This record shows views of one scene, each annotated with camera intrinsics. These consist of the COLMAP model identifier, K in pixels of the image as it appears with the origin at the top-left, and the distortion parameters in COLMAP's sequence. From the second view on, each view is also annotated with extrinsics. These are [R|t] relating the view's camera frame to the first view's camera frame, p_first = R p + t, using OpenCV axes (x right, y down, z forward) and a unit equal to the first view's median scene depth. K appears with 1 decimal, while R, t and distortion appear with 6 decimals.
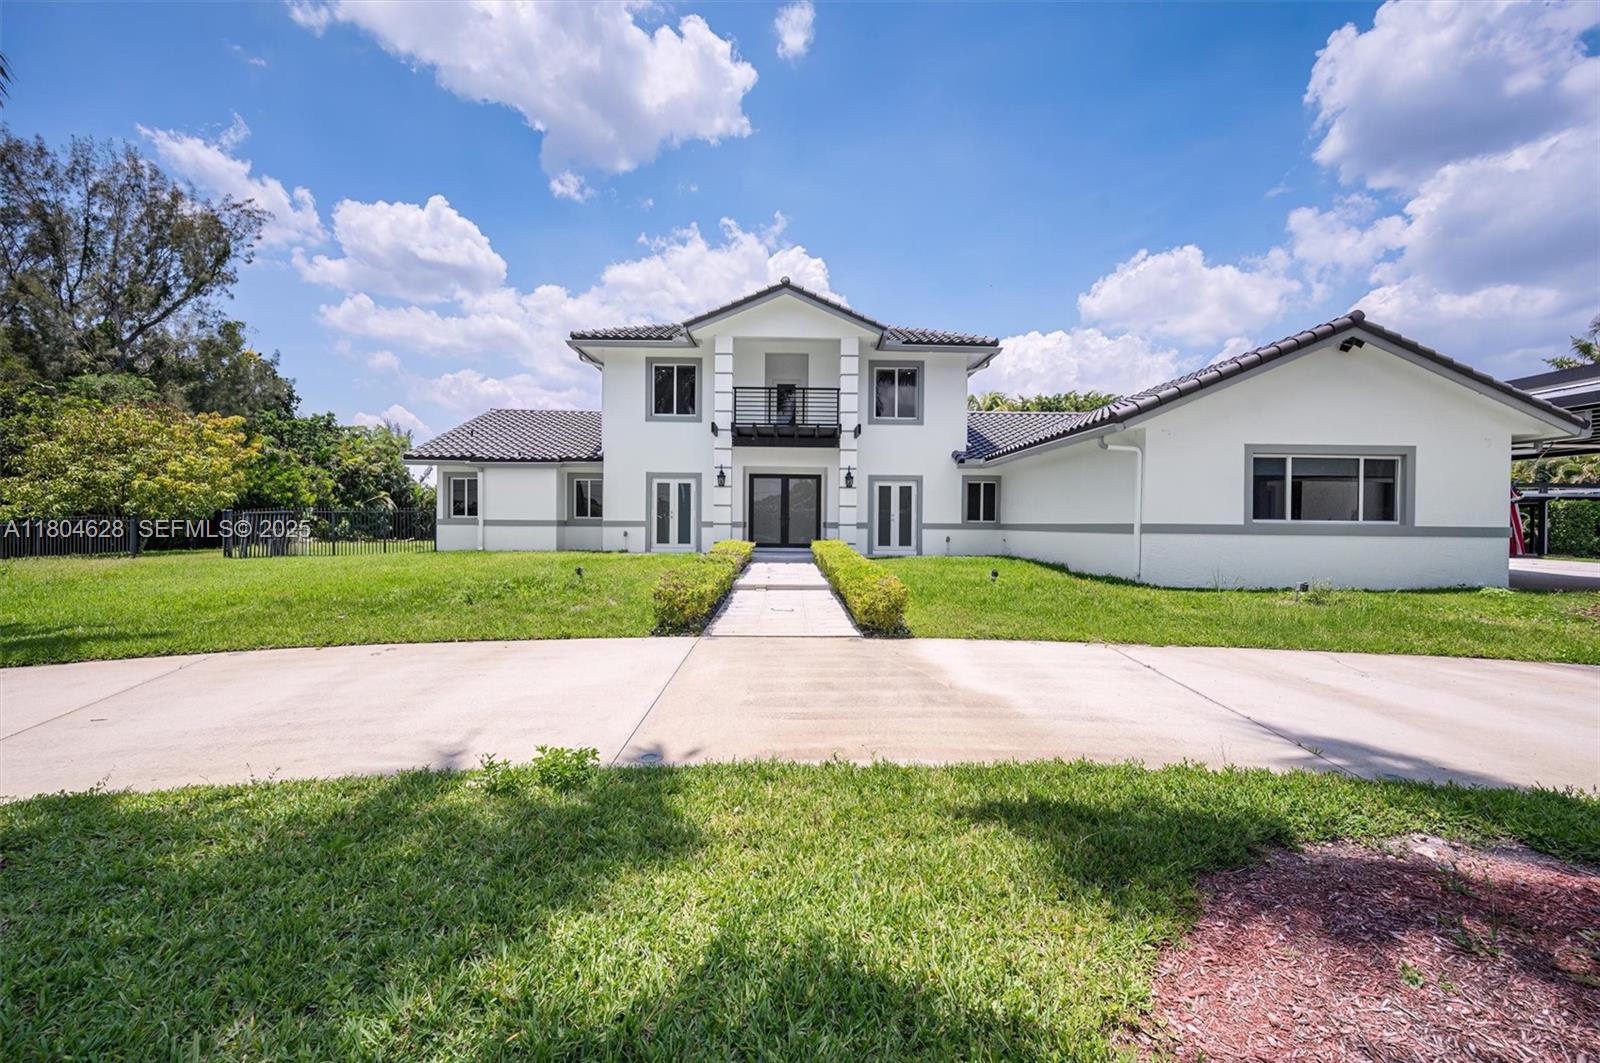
lens RADIAL K [[642.1, 0, 802.0], [0, 642.1, 532.4], [0, 0, 1]] dist [0.000114, 0.000013]
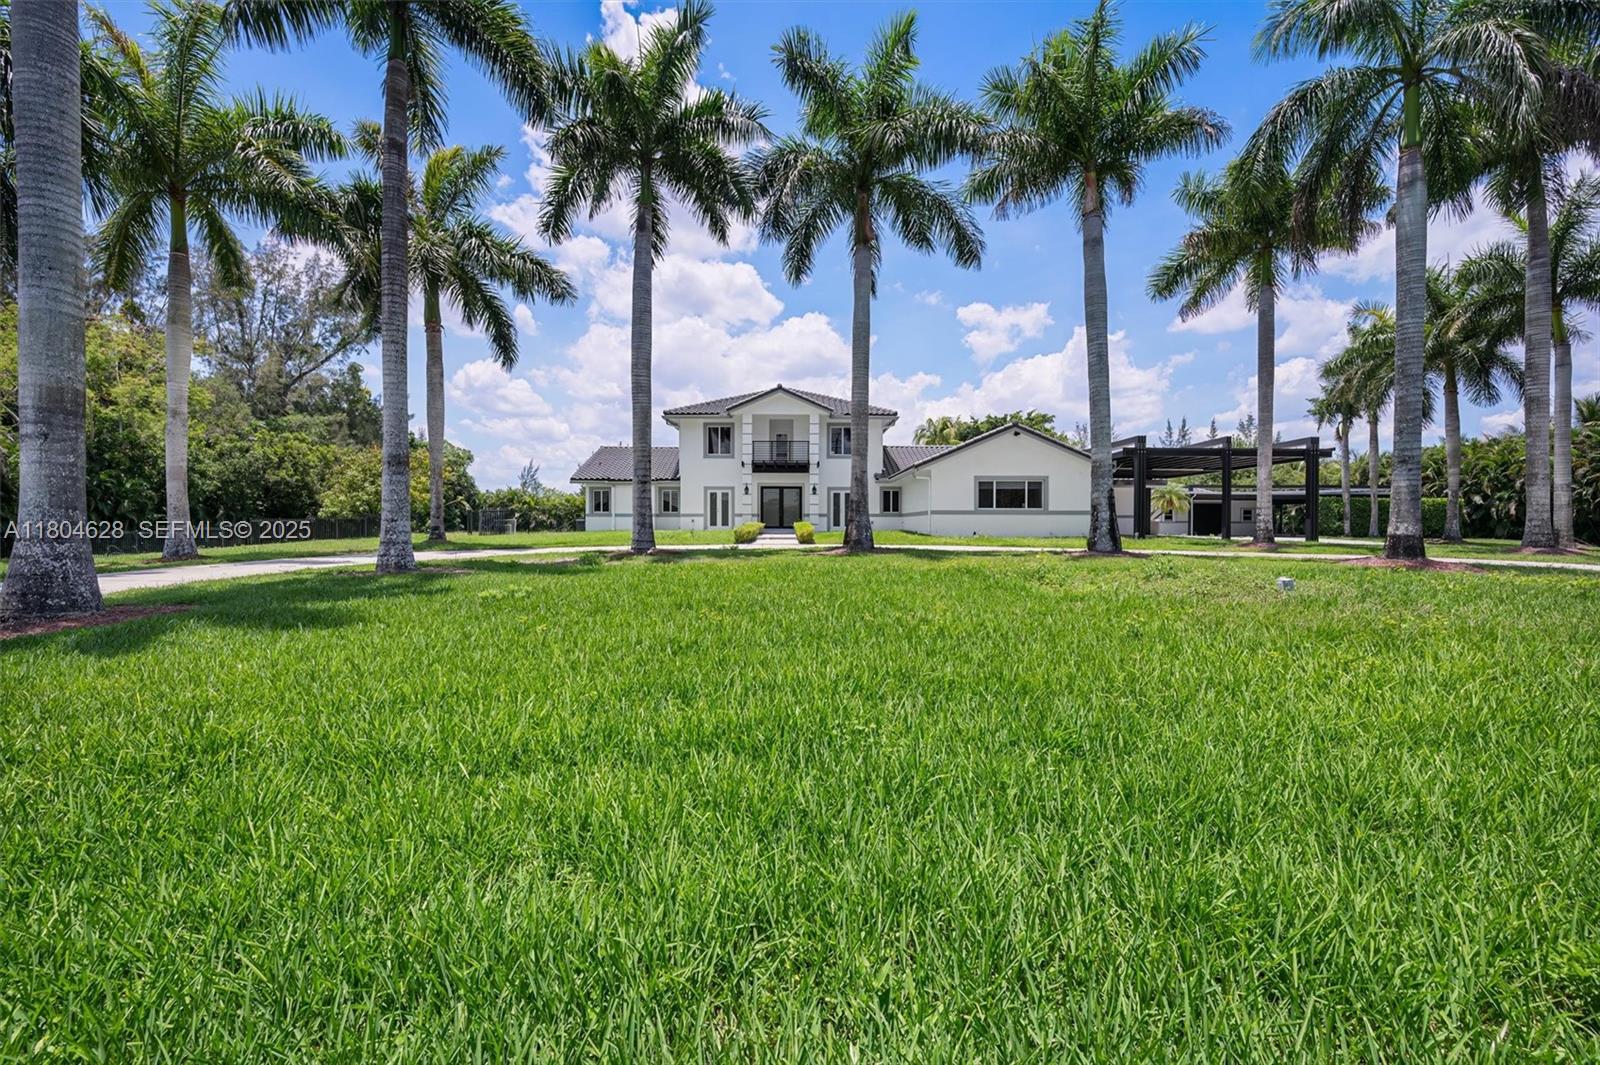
lens RADIAL K [[642.1, 0, 802.0], [0, 642.1, 533.4], [0, 0, 1]] dist [0.000114, 0.000013]
pose [[0.999910, -0.007517, -0.011154, 0.052296], [0.007526, 0.999971, 0.000758, 0.039179], [0.011148, -0.000842, 0.999938, -0.804024]]
